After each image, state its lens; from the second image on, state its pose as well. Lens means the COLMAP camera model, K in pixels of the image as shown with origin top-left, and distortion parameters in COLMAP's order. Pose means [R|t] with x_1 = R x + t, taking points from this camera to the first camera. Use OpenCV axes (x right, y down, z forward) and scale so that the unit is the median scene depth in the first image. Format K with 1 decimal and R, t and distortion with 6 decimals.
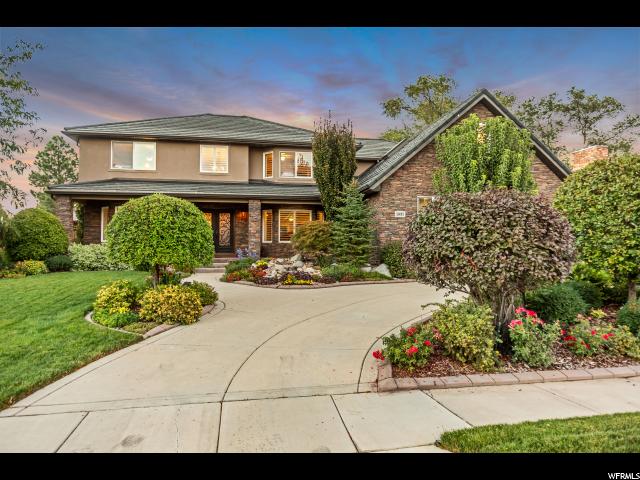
lens RADIAL K [[417.6, 0, 320.0], [0, 417.6, 240.0], [0, 0, 1]] dist [-0.009455, -0.002657]
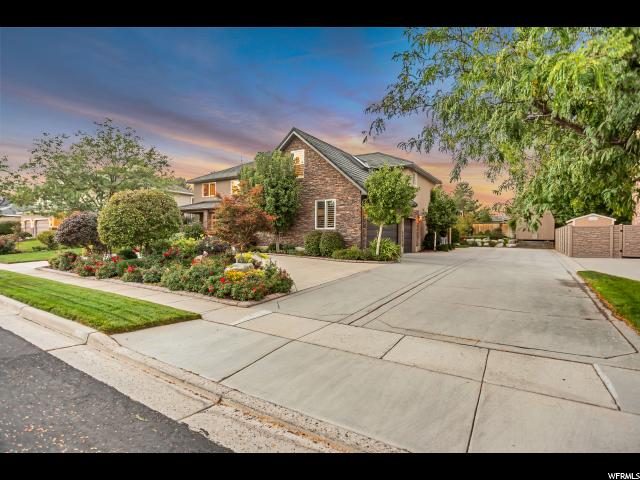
lens RADIAL K [[334.0, 0, 315.3], [0, 334.0, 240.3], [0, 0, 1]] dist [-0.023358, -0.000504]
pose [[0.728007, 0.016923, -0.685360, 1.286376], [0.005453, 0.999521, 0.030472, -0.000326], [0.685547, -0.025921, 0.727566, 0.190738]]
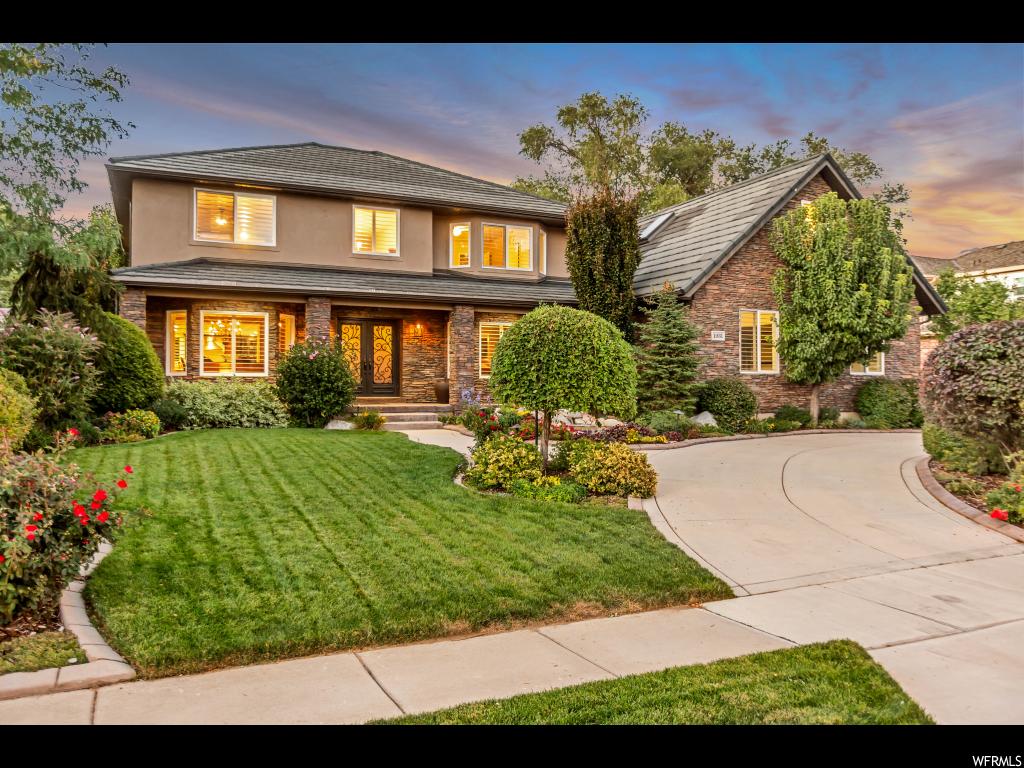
lens RADIAL K [[778.8, 0, 512.0], [0, 778.8, 384.0], [0, 0, 1]] dist [-0.025058, 0.040338]
pose [[0.965570, 0.001650, 0.260139, -0.436063], [-0.005587, 0.999881, 0.014396, -0.001936], [-0.260085, -0.015354, 0.965464, -0.093523]]
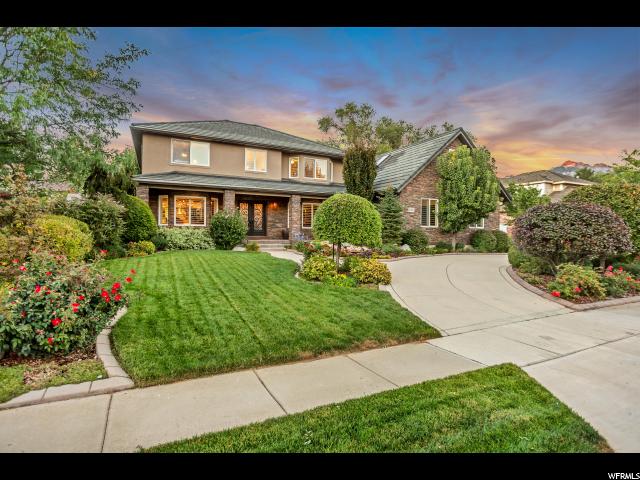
lens RADIAL K [[336.3, 0, 320.0], [0, 336.3, 240.0], [0, 0, 1]] dist [-0.008306, 0.000284]
pose [[0.958866, 0.004153, 0.283829, -0.440057], [-0.015827, 0.999120, 0.038850, 0.001972], [-0.283418, -0.041744, 0.958088, -0.028827]]
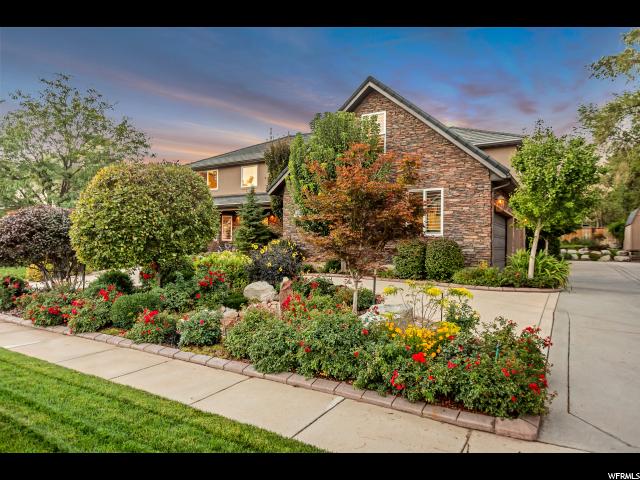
lens RADIAL K [[417.6, 0, 320.0], [0, 417.6, 240.0], [0, 0, 1]] dist [-0.009455, -0.002657]
pose [[0.744902, -0.004167, -0.667161, 0.954868], [0.008059, 0.999964, 0.002752, 0.001410], [0.667126, -0.007427, 0.744908, 0.228191]]
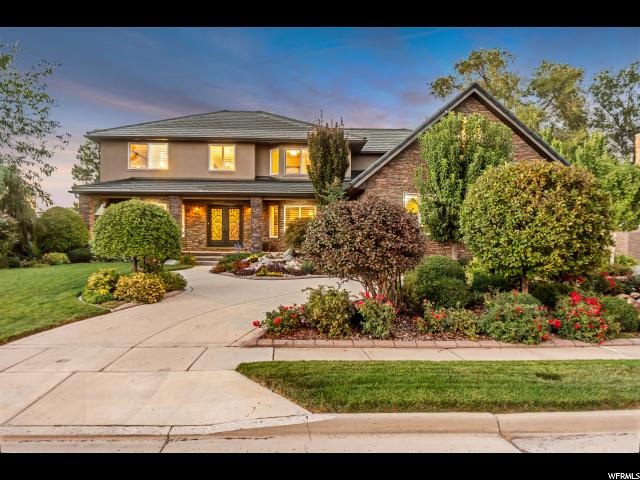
lens RADIAL K [[466.9, 0, 320.3], [0, 466.9, 250.9], [0, 0, 1]] dist [0.009526, -0.007733]
pose [[0.989718, 0.008765, -0.142761, 0.198326], [-0.003218, 0.999233, 0.039036, -0.007838], [0.142994, -0.038175, 0.988987, -0.164781]]
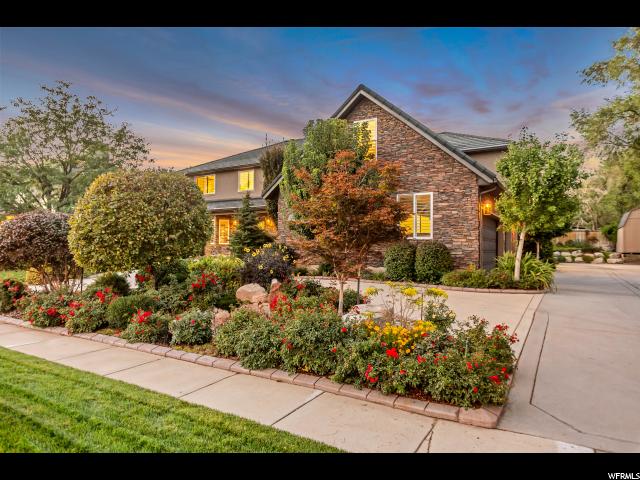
lens RADIAL K [[416.7, 0, 319.8], [0, 416.7, 235.5], [0, 0, 1]] dist [-0.011227, -0.002785]
pose [[0.746138, -0.018650, -0.665531, 0.978392], [0.010783, 0.999815, -0.015928, 0.001331], [0.665705, 0.004708, 0.746201, 0.222227]]
